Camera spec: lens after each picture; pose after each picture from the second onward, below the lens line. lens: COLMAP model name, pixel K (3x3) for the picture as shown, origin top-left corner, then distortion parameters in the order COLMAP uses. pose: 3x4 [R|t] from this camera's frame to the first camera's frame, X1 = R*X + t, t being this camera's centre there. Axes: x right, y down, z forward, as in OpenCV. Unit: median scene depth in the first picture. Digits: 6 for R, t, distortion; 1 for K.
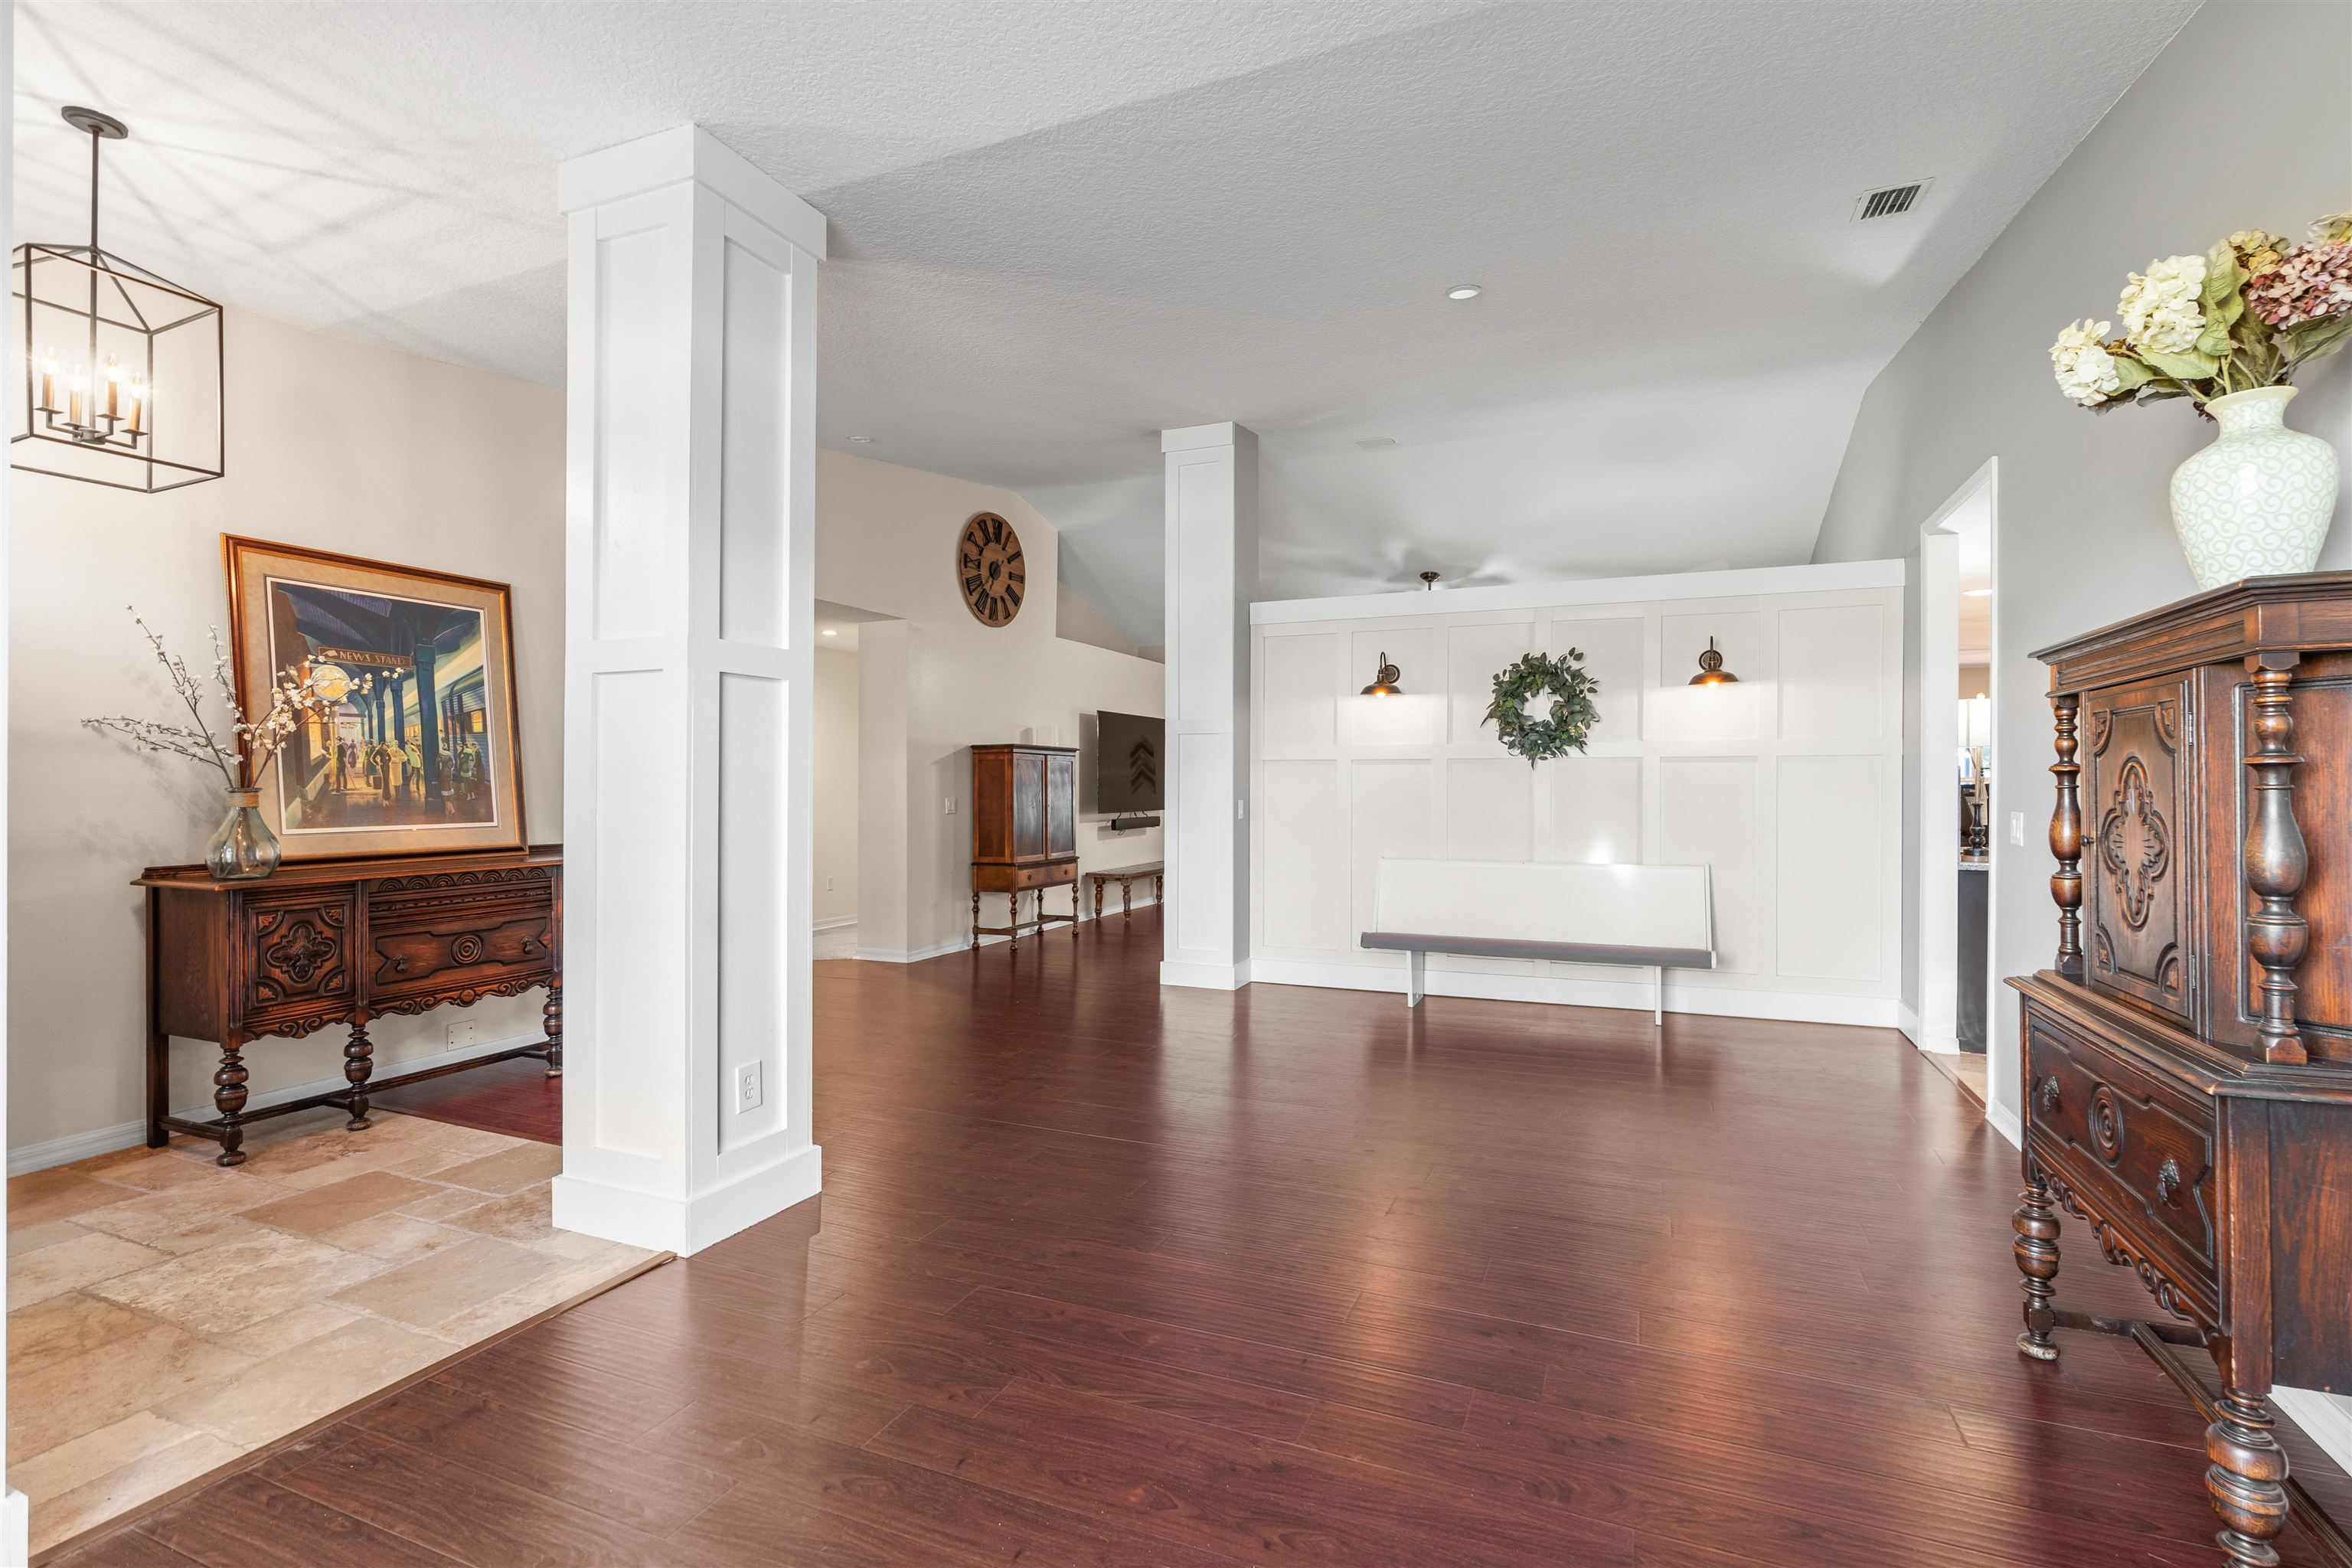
lens RADIAL K [[1073.8, 0, 1190.8], [0, 1073.8, 793.0], [0, 0, 1]] dist [0.003151, 0.000027]
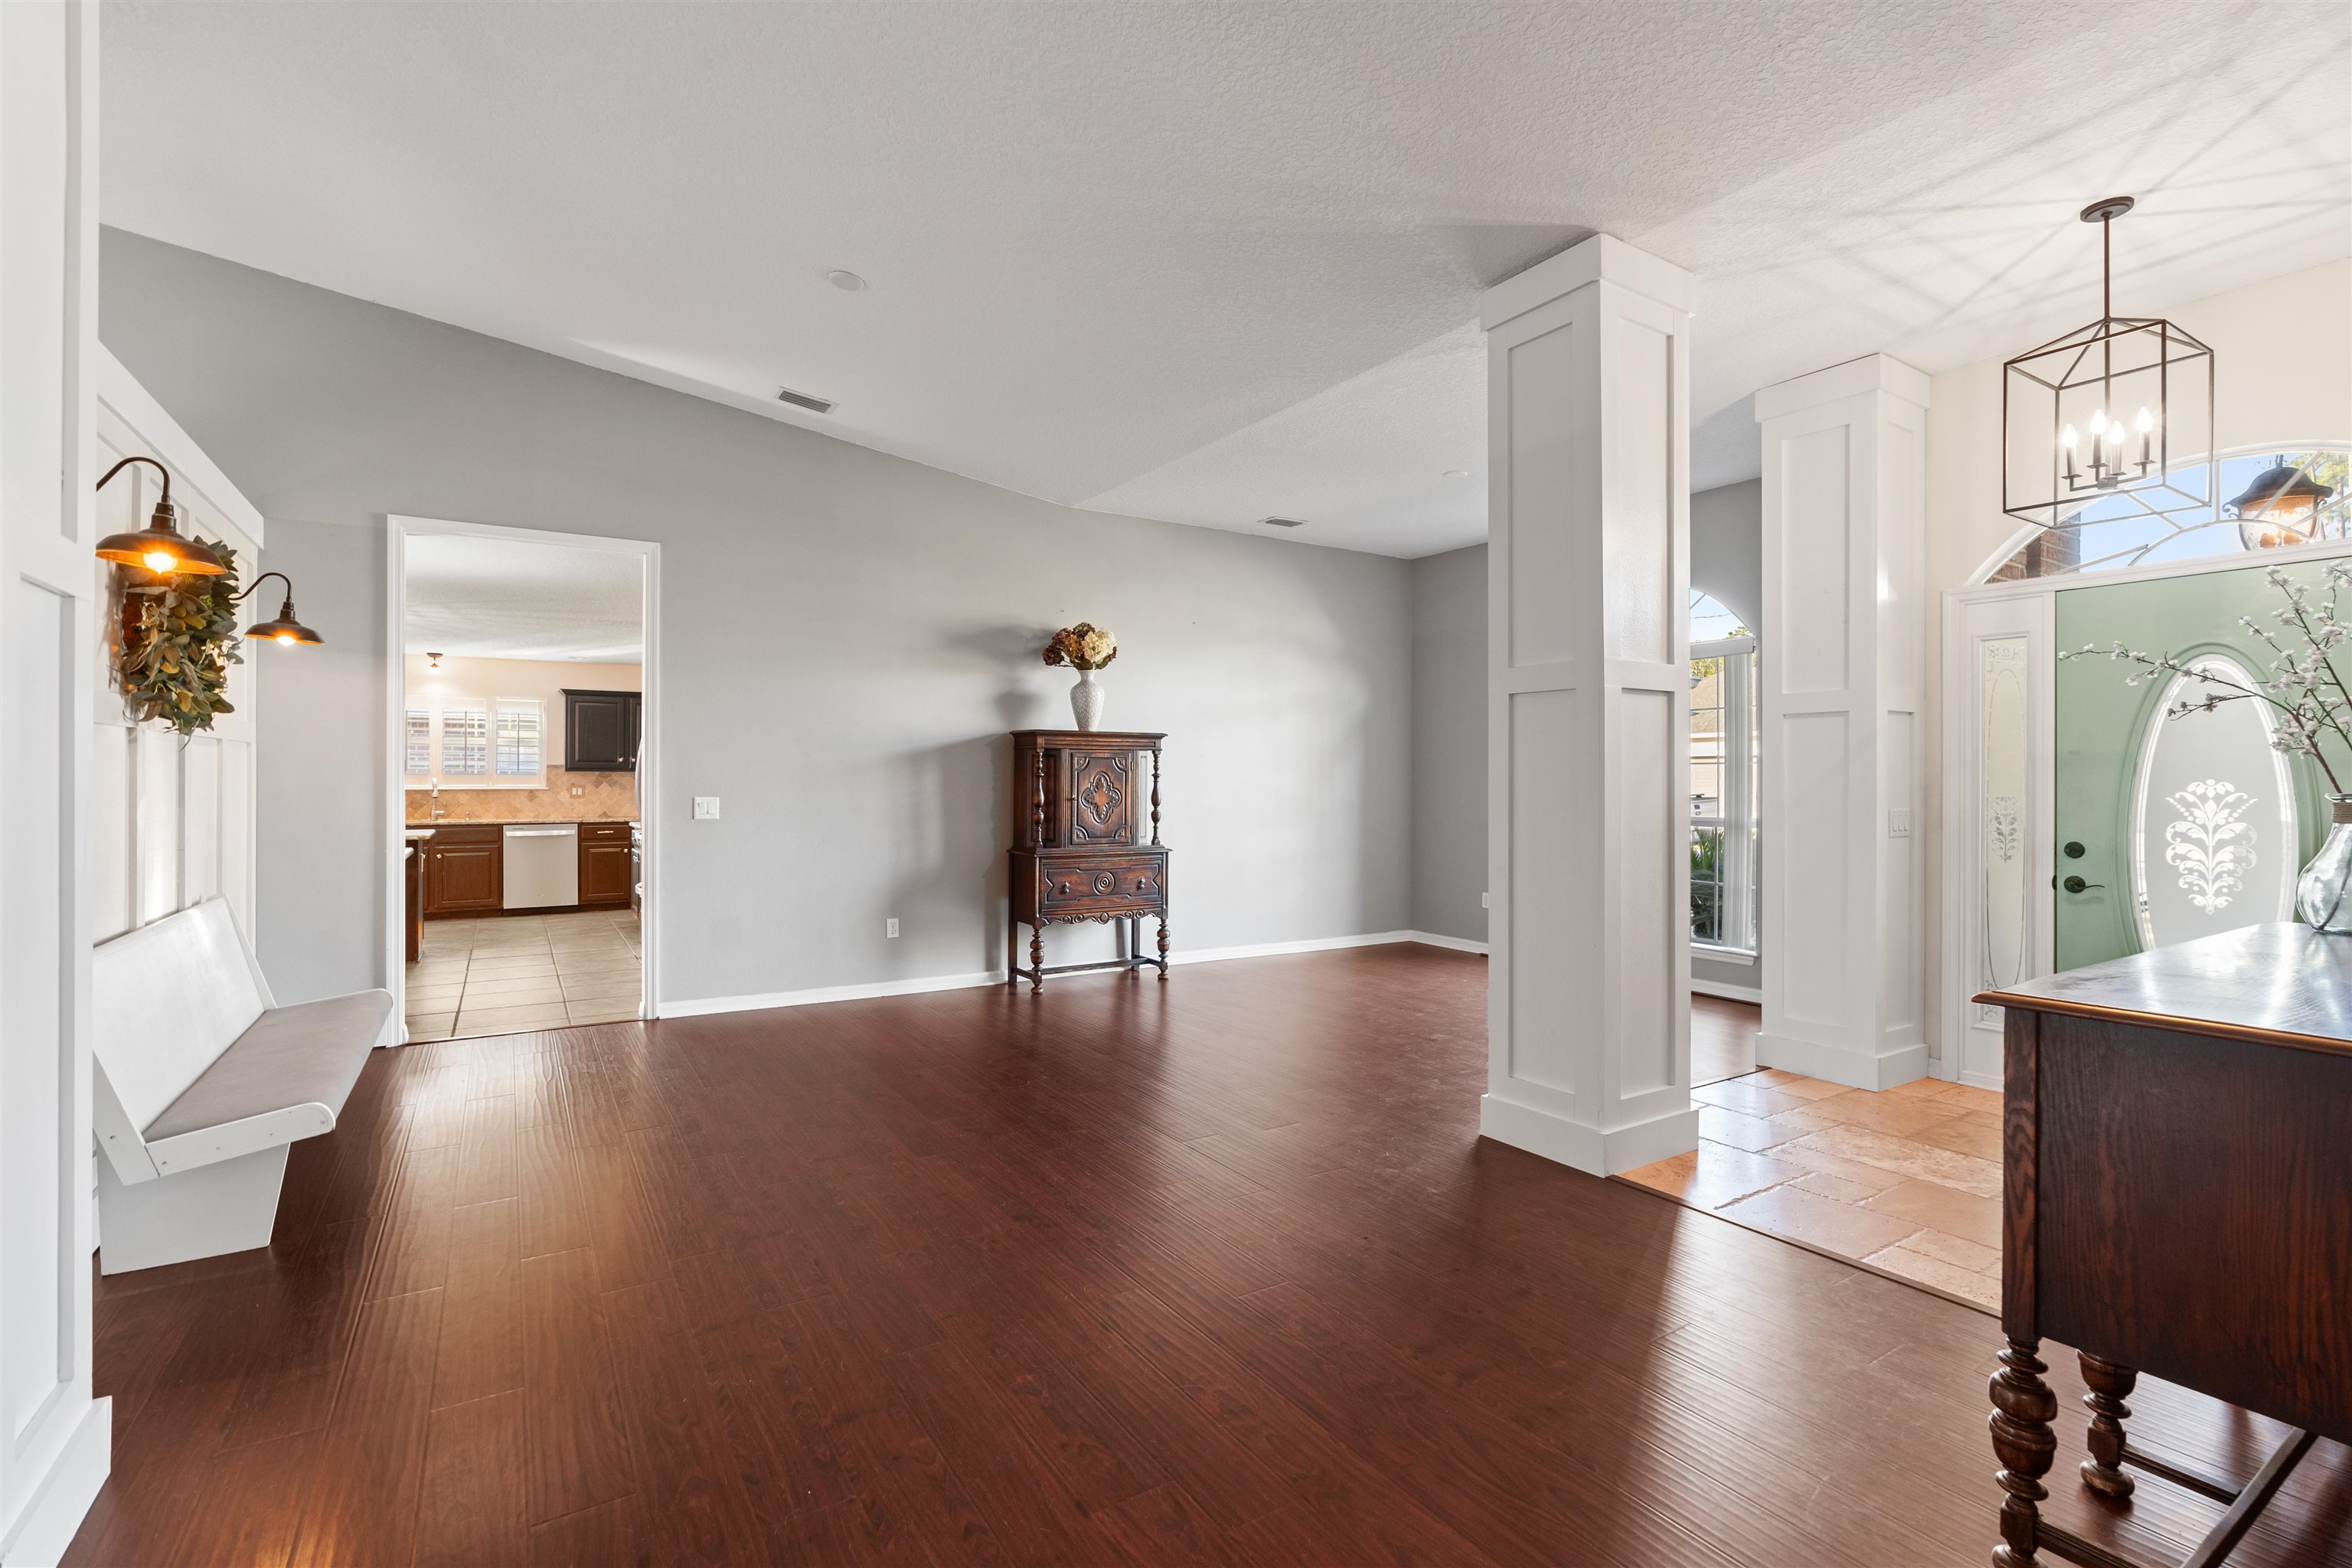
lens RADIAL K [[1073.8, 0, 1192.8], [0, 1073.8, 778.6], [0, 0, 1]] dist [0.003151, 0.000027]
pose [[-0.827757, 0.001417, 0.561086, -0.825108], [-0.003415, 0.999966, -0.007563, -0.004519], [-0.561077, -0.008176, -0.827723, 2.403945]]
